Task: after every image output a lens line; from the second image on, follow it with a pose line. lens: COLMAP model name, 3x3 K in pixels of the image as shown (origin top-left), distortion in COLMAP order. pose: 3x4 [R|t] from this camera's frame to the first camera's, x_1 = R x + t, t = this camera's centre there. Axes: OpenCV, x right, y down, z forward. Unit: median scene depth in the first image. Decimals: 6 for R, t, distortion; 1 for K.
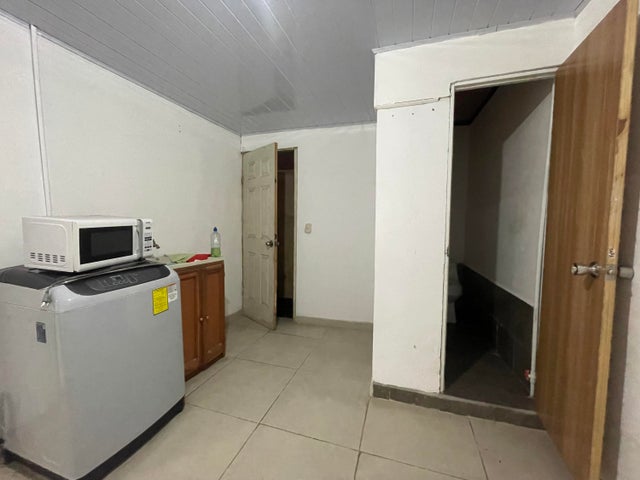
lens RADIAL K [[259.2, 0, 320.0], [0, 259.2, 240.8], [0, 0, 1]] dist [0.004216, 0.000920]
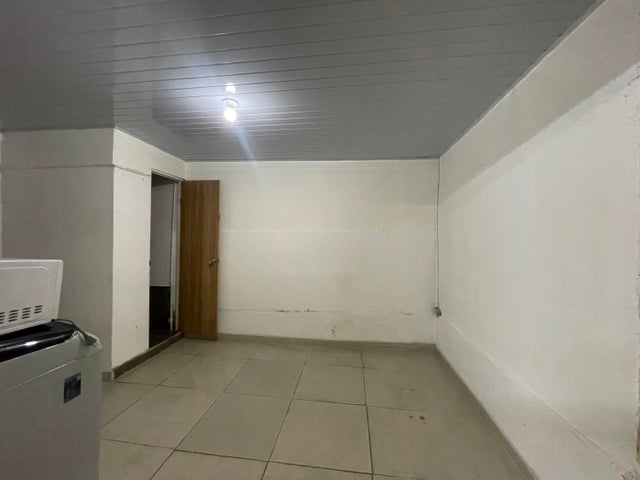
lens RADIAL K [[259.2, 0, 319.1], [0, 259.2, 239.5], [0, 0, 1]] dist [0.004216, 0.000920]
pose [[-0.183124, -0.006950, 0.983065, -1.399696], [0.050410, 0.998593, 0.016450, -0.084203], [-0.981797, 0.052568, -0.182516, 0.202978]]
